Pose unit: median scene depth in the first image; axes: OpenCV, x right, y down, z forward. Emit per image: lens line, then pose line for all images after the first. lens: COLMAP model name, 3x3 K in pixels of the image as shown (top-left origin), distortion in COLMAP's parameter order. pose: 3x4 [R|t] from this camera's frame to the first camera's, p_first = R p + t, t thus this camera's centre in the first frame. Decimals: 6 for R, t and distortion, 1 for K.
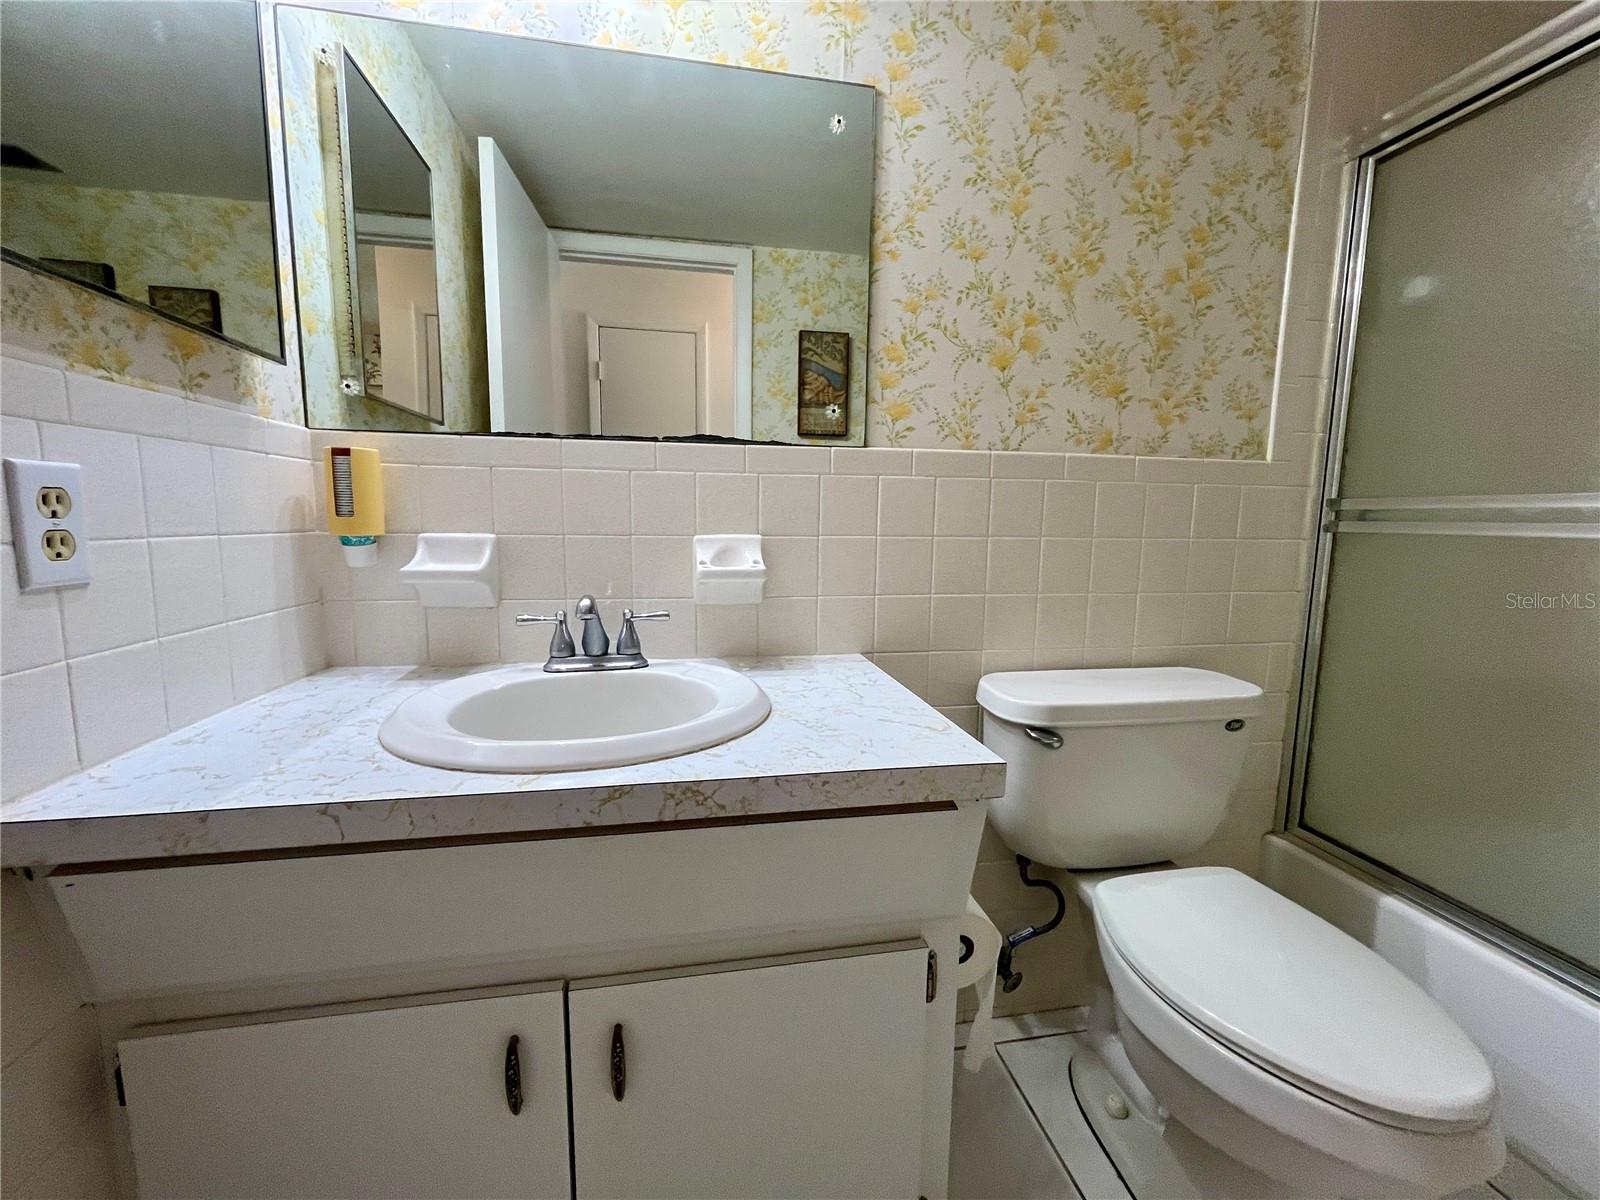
lens RADIAL K [[646.7, 0, 798.0], [0, 646.7, 596.2], [0, 0, 1]] dist [-0.002963, -0.000360]
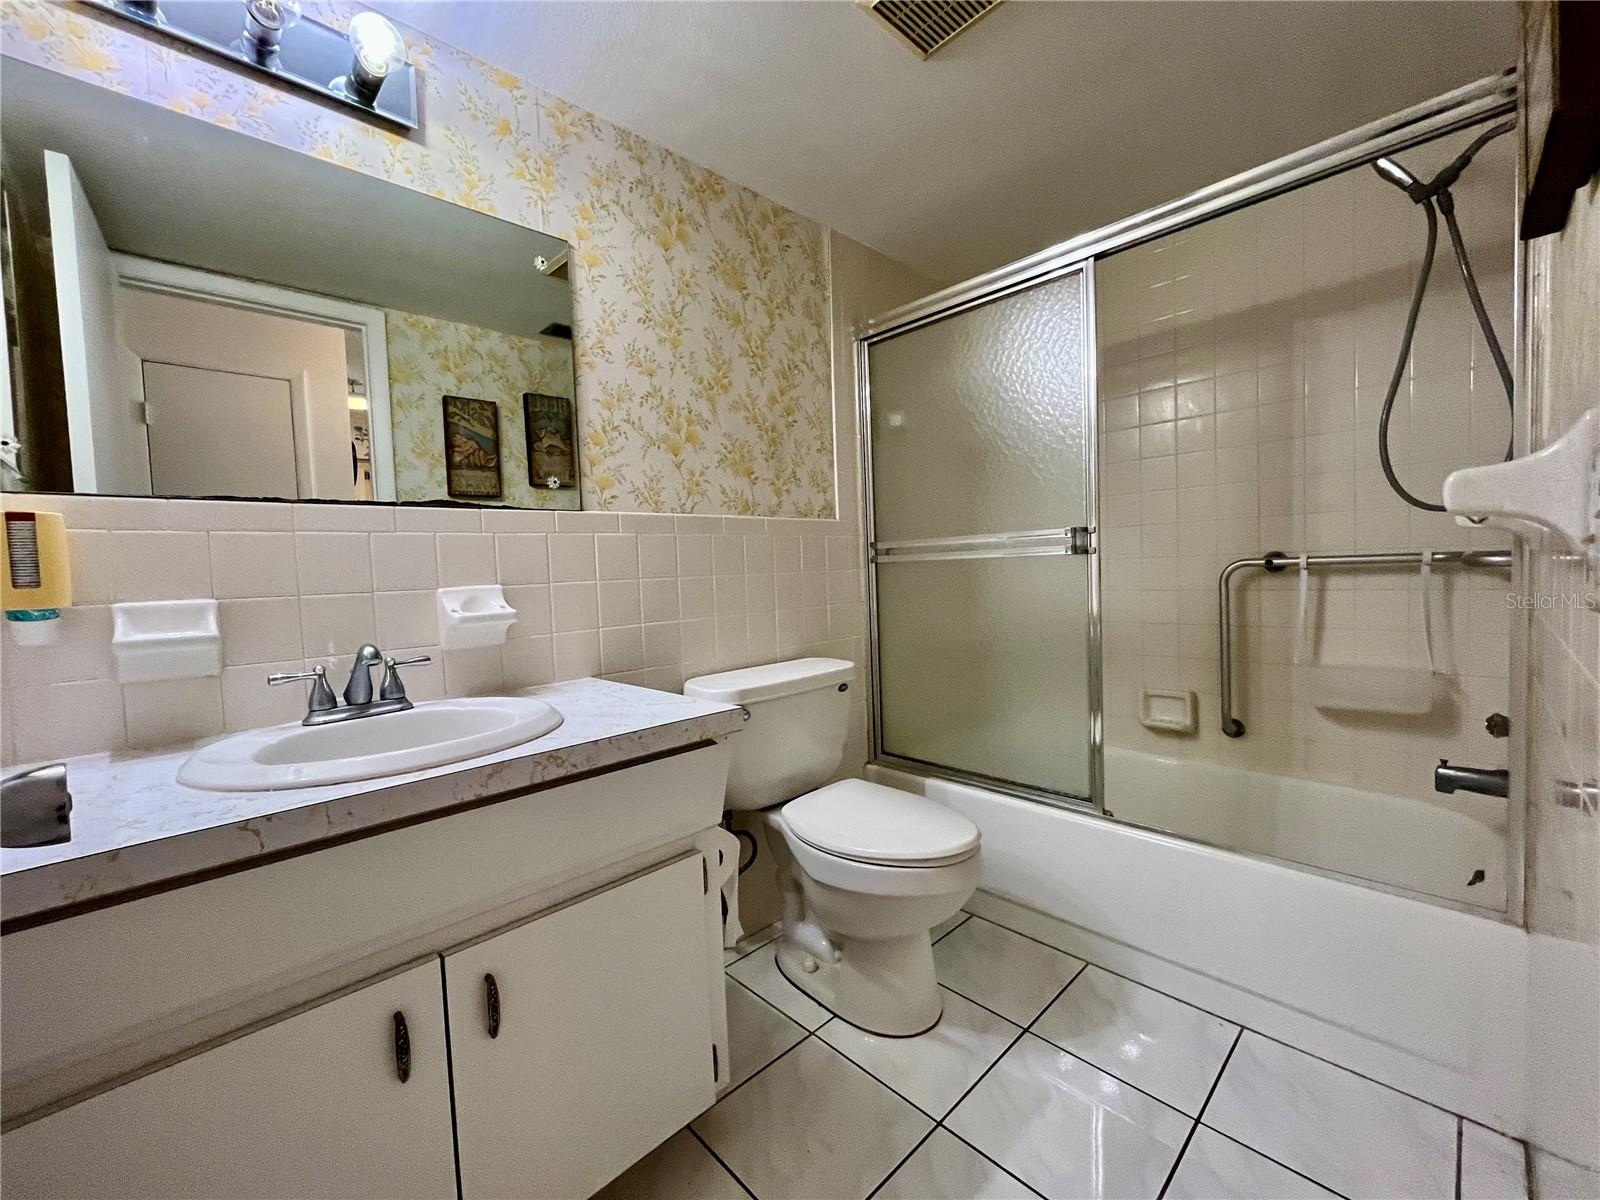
lens RADIAL K [[646.7, 0, 798.0], [0, 646.7, 596.2], [0, 0, 1]] dist [-0.002963, -0.000360]
pose [[0.832762, -0.070569, 0.549116, -0.240799], [0.118140, 0.991649, -0.051725, 0.047183], [-0.540880, 0.107947, 0.834144, -0.251006]]
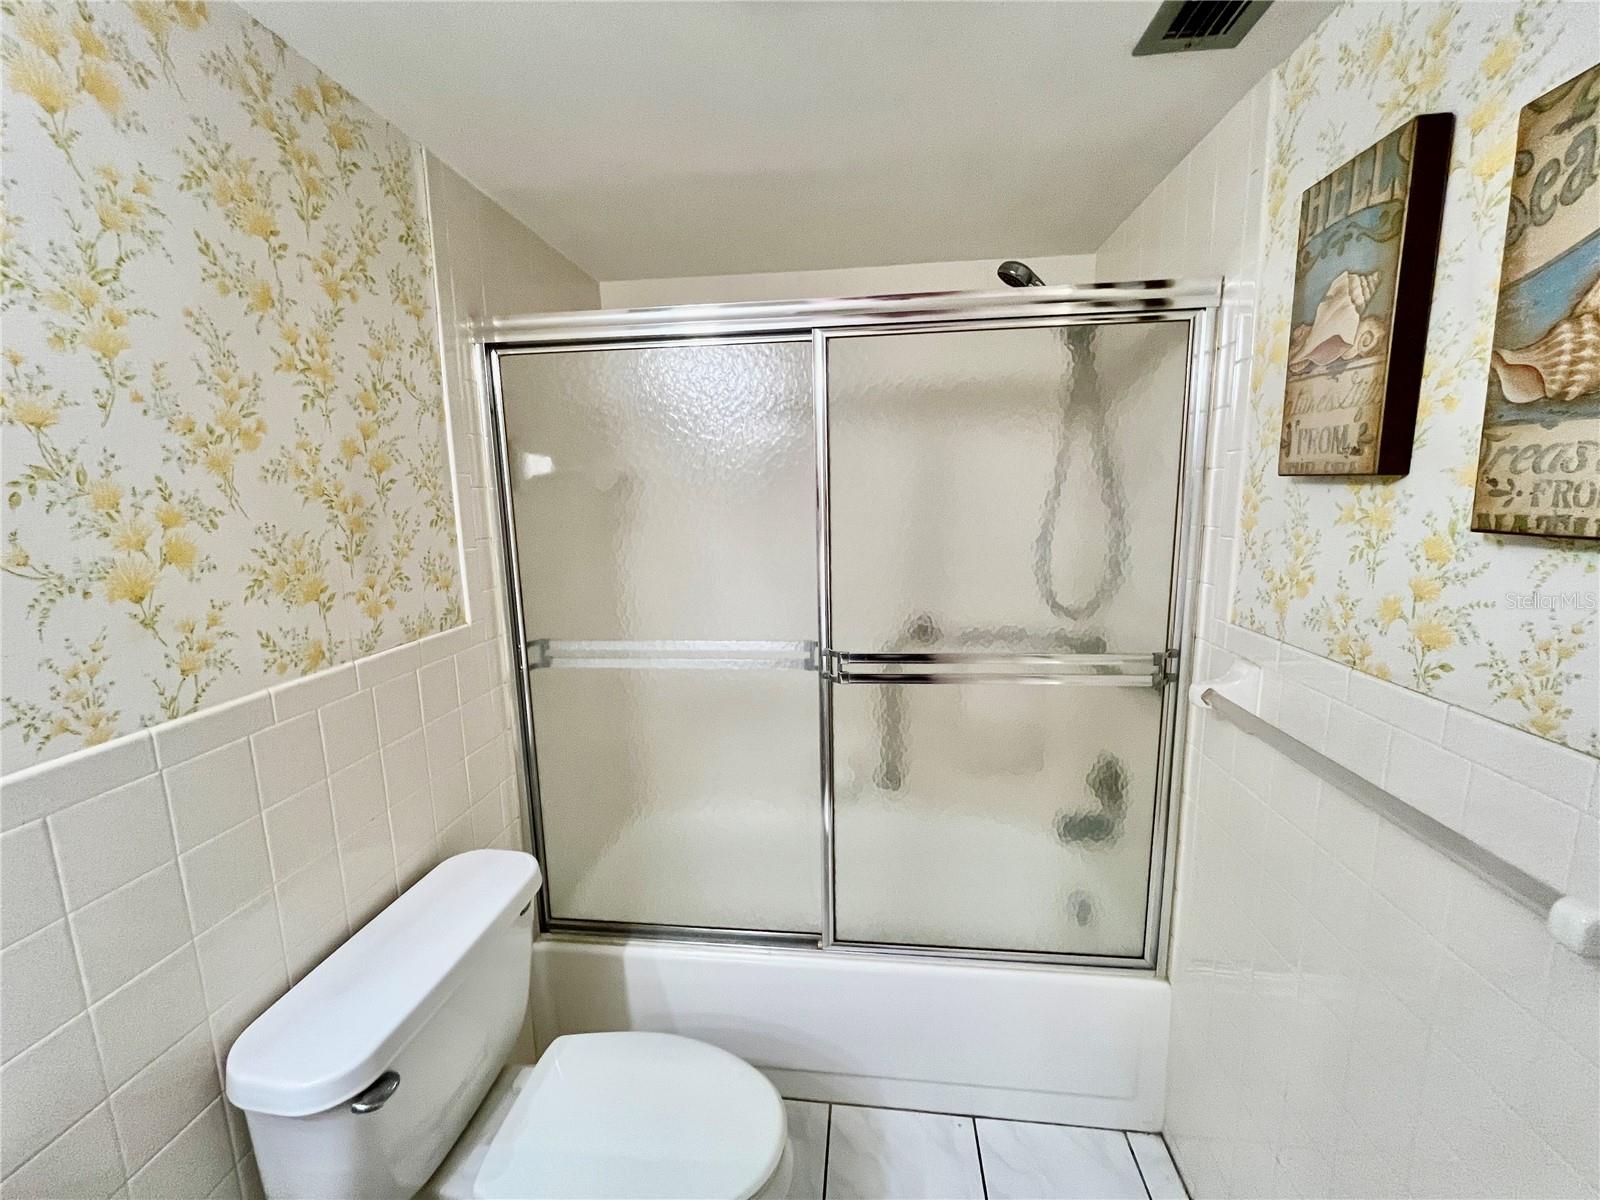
lens RADIAL K [[646.7, 0, 798.0], [0, 646.7, 596.2], [0, 0, 1]] dist [-0.002963, -0.000360]
pose [[0.286545, -0.170209, 0.942826, -0.083151], [0.144107, 0.980553, 0.133223, -0.346313], [-0.947167, 0.097694, 0.305501, 0.213772]]
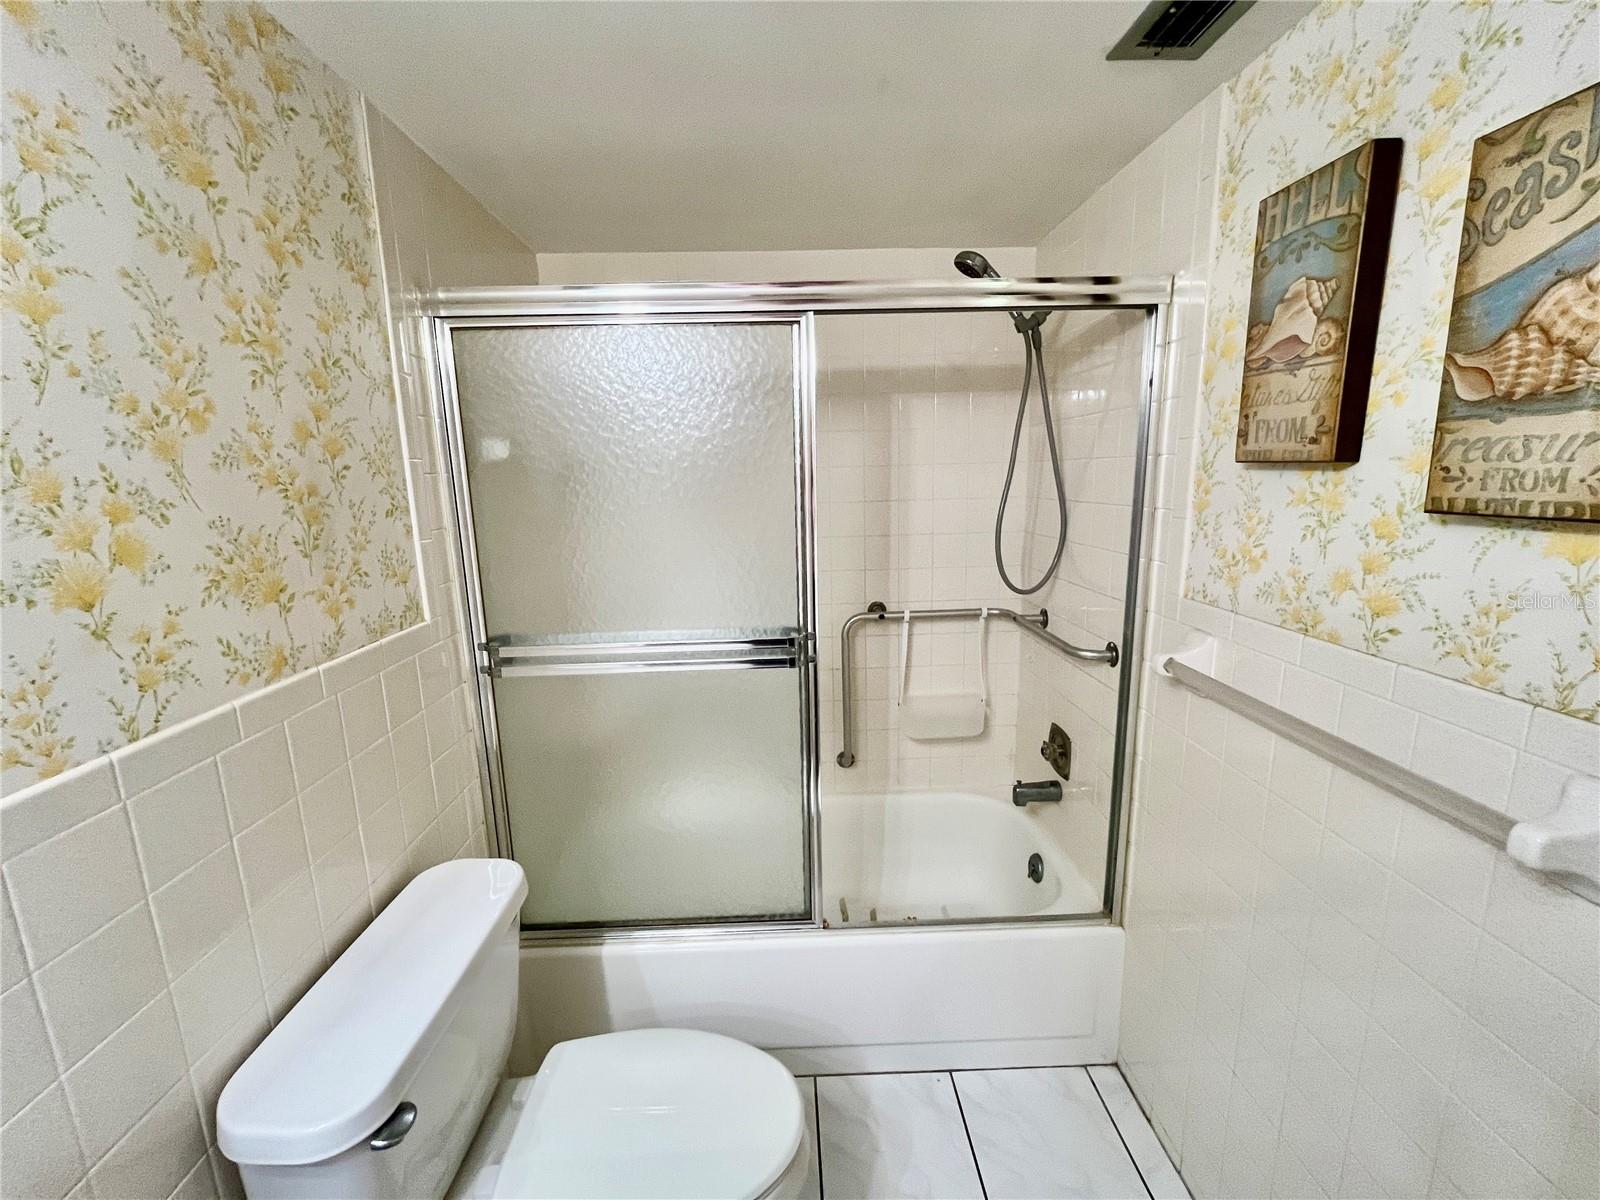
lens RADIAL K [[646.7, 0, 798.0], [0, 646.7, 596.2], [0, 0, 1]] dist [-0.002963, -0.000360]
pose [[0.149685, -0.200309, 0.968231, -0.109515], [0.148560, 0.972703, 0.178267, -0.368573], [-0.977509, 0.117157, 0.175358, 0.331699]]
